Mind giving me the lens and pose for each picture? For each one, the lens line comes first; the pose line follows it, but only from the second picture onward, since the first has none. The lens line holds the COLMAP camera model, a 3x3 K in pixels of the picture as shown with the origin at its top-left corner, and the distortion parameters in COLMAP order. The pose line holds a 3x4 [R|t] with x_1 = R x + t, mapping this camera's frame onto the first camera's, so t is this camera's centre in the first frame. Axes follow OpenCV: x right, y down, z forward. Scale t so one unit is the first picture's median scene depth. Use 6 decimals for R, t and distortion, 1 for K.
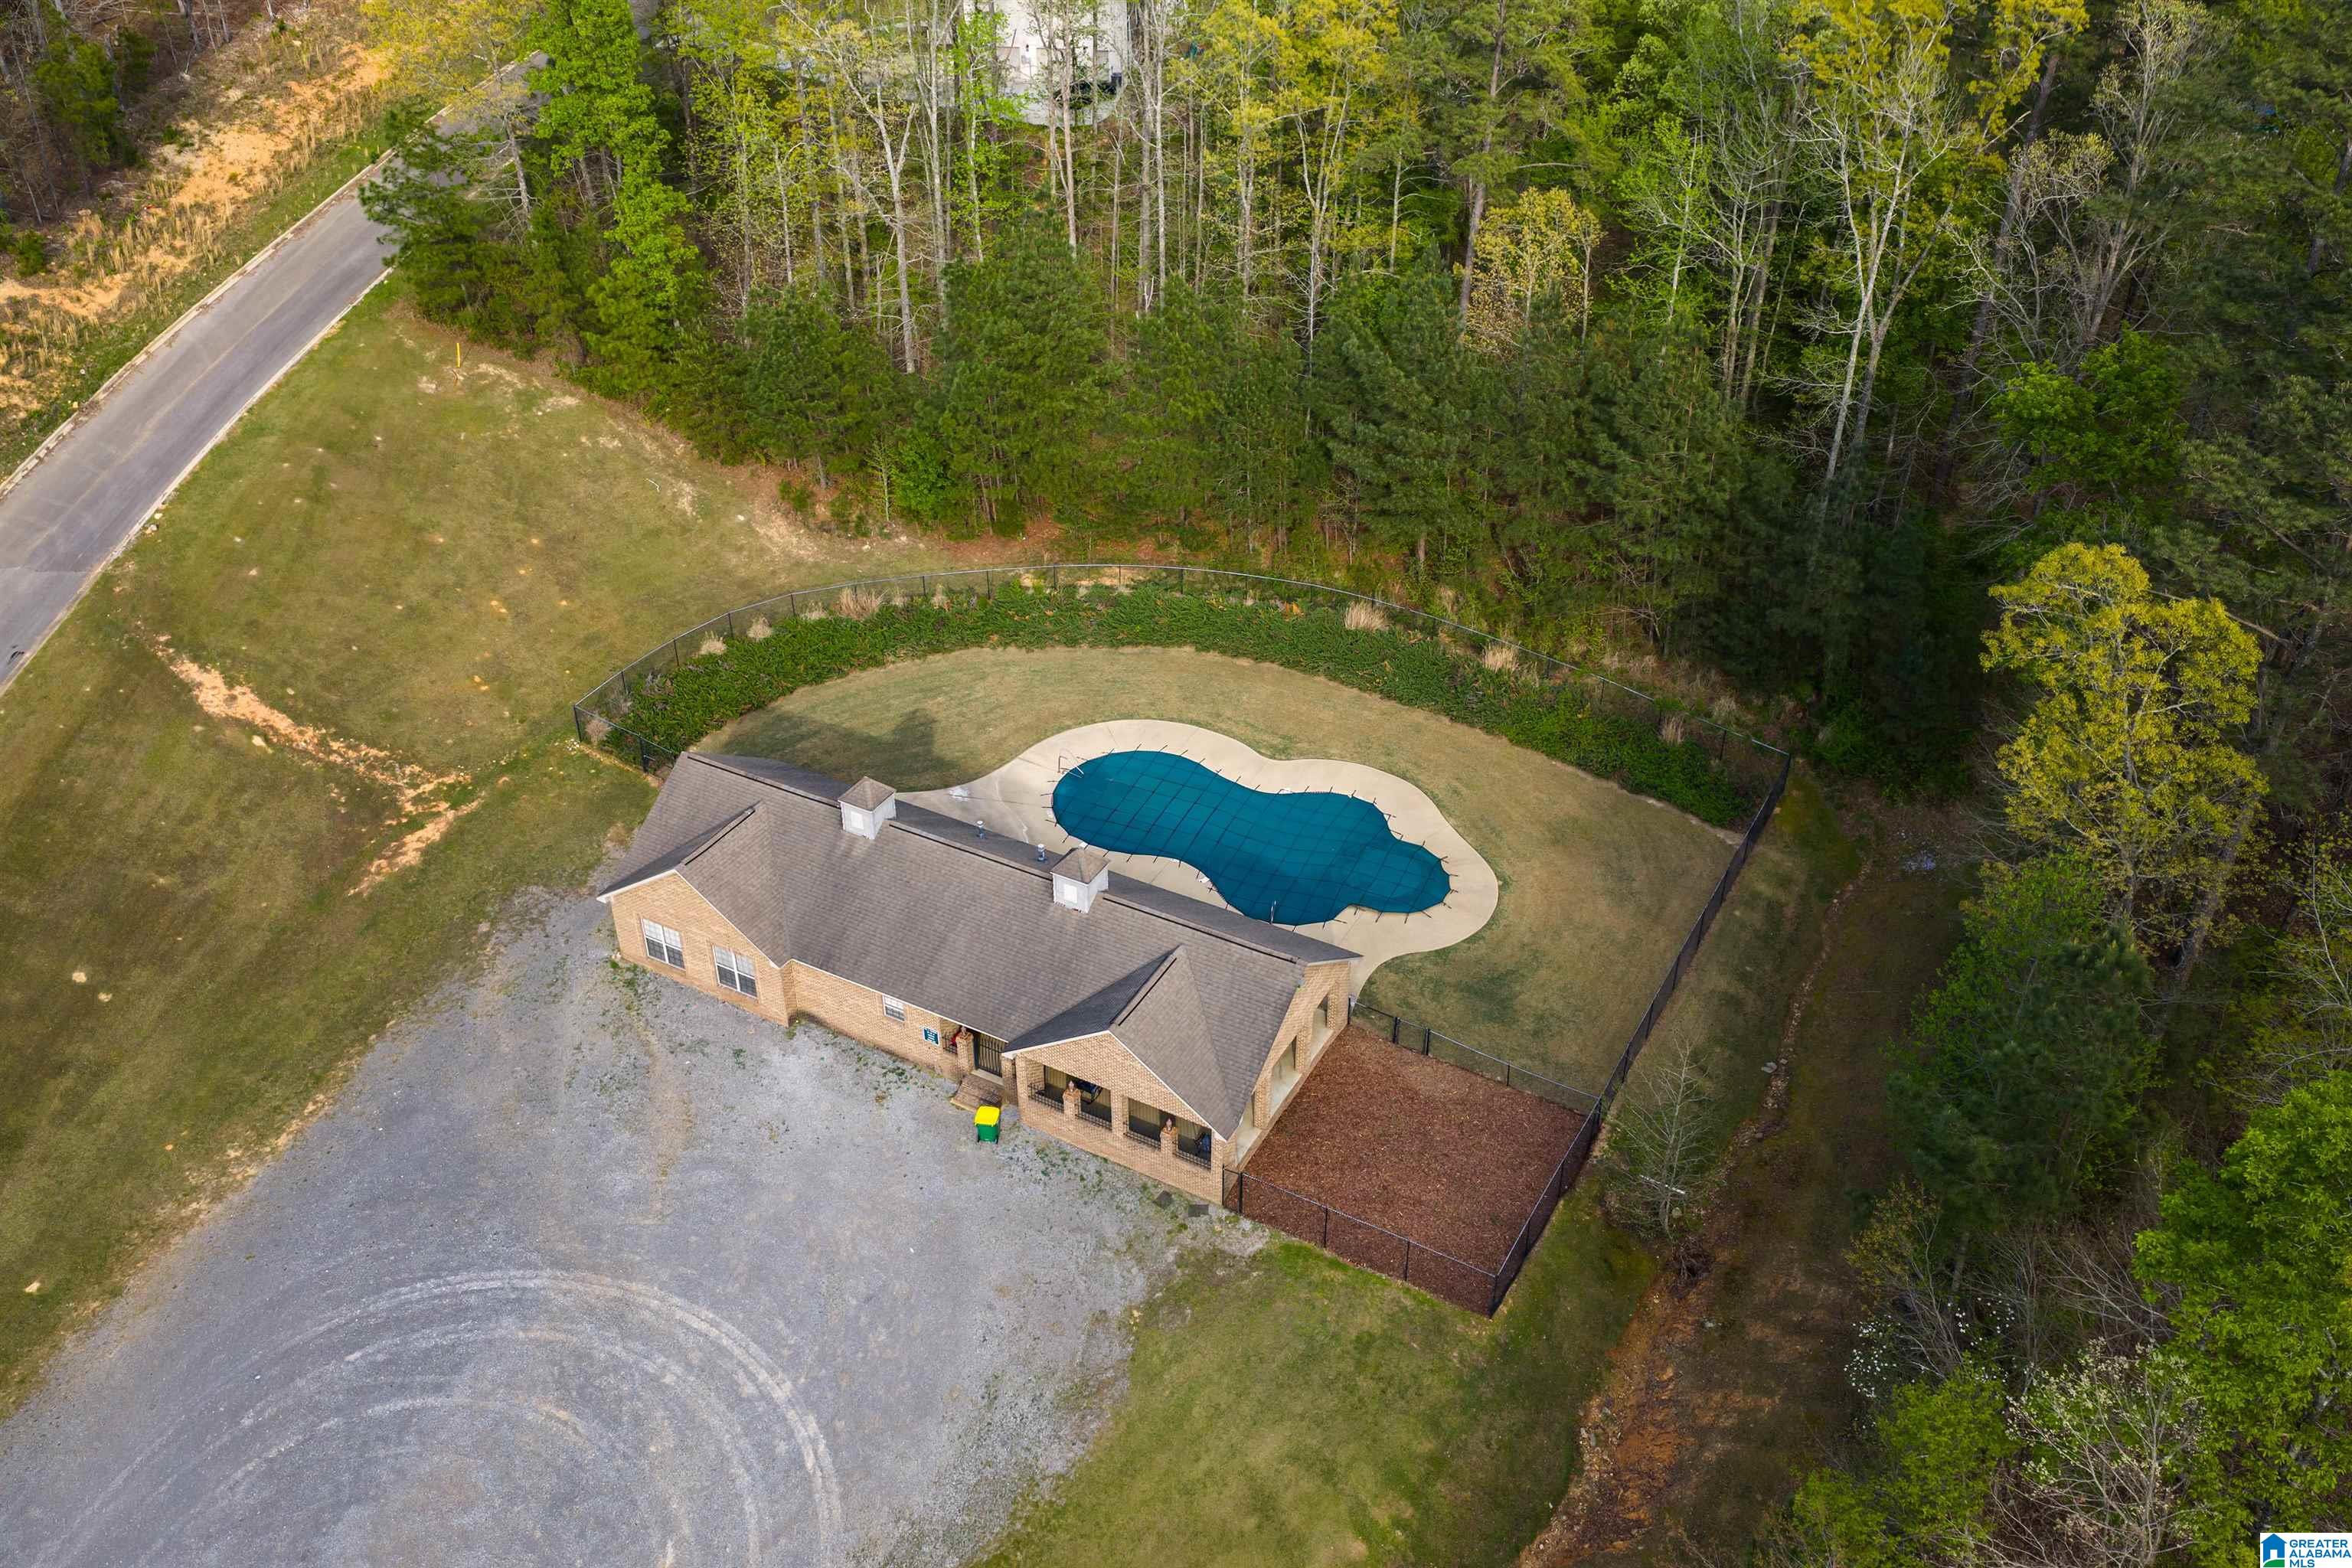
lens RADIAL K [[1940.6, 0, 1176.0], [0, 1940.6, 784.0], [0, 0, 1]] dist [0.013264, -0.023844]
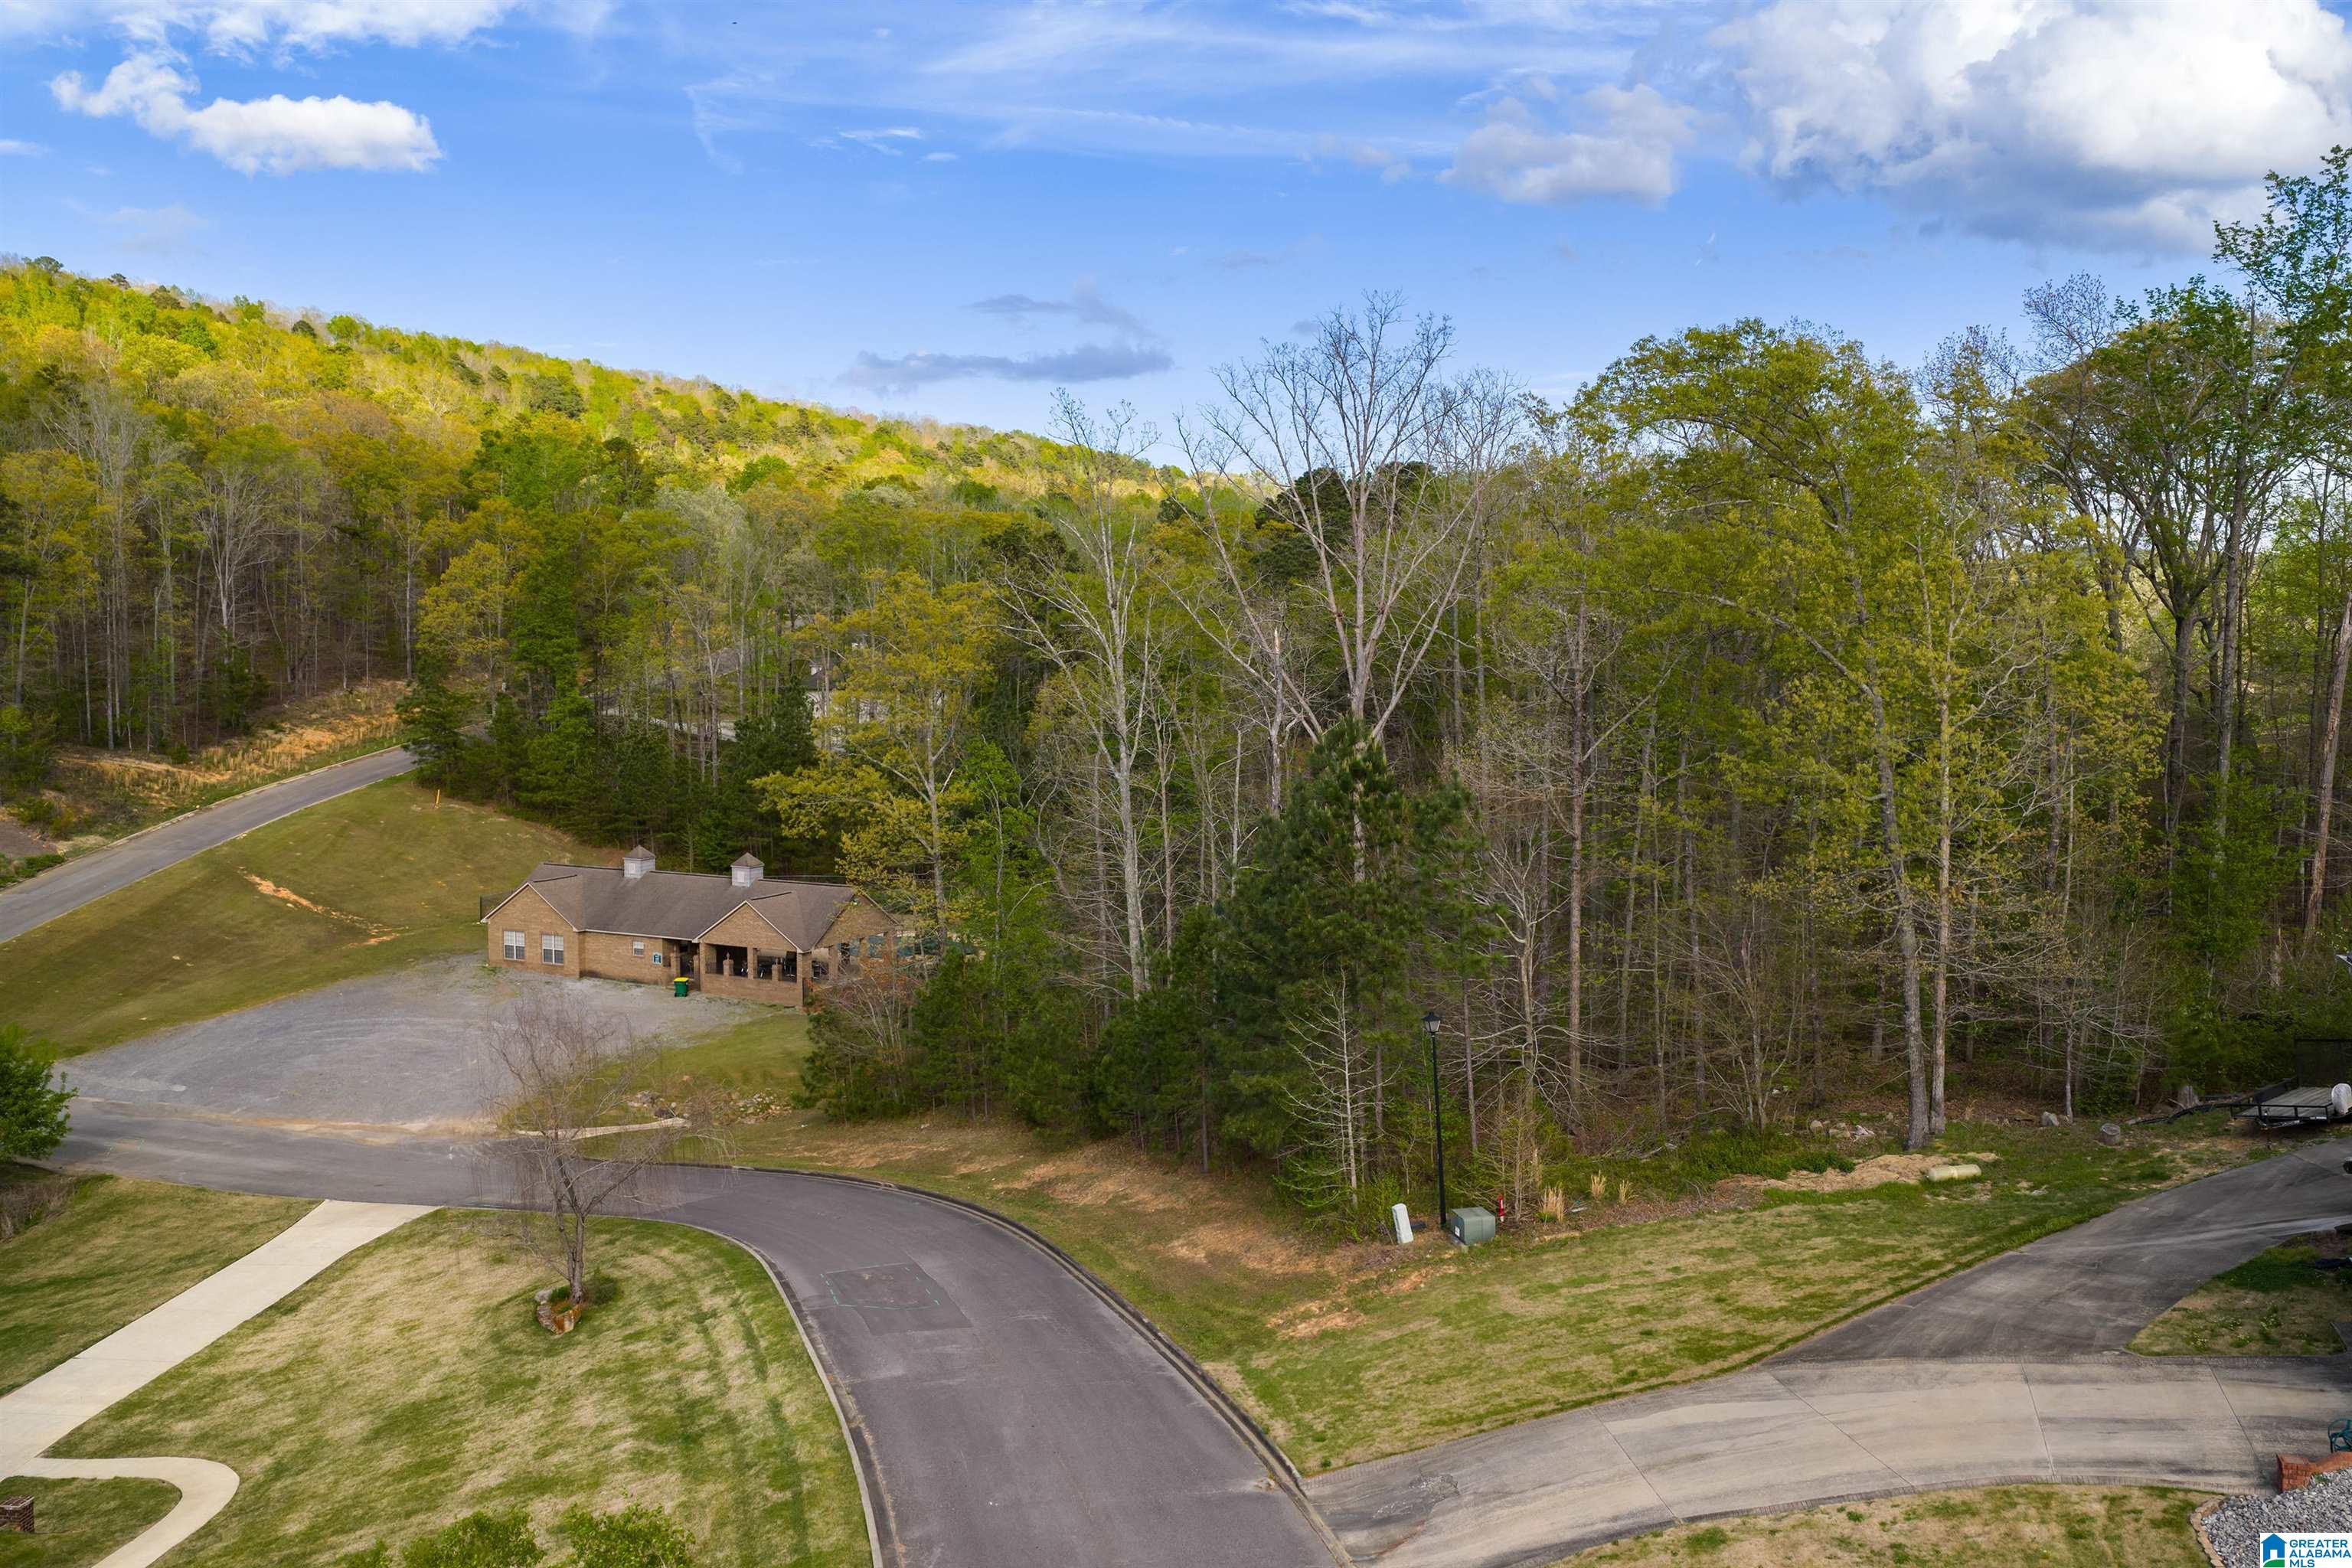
lens RADIAL K [[1940.6, 0, 1176.0], [0, 1940.6, 784.0], [0, 0, 1]] dist [0.013264, -0.023844]
pose [[0.999397, 0.006402, 0.034139, 0.219528], [0.011373, 0.868379, -0.495770, 0.665105], [-0.032819, 0.495859, 0.867783, -0.498476]]
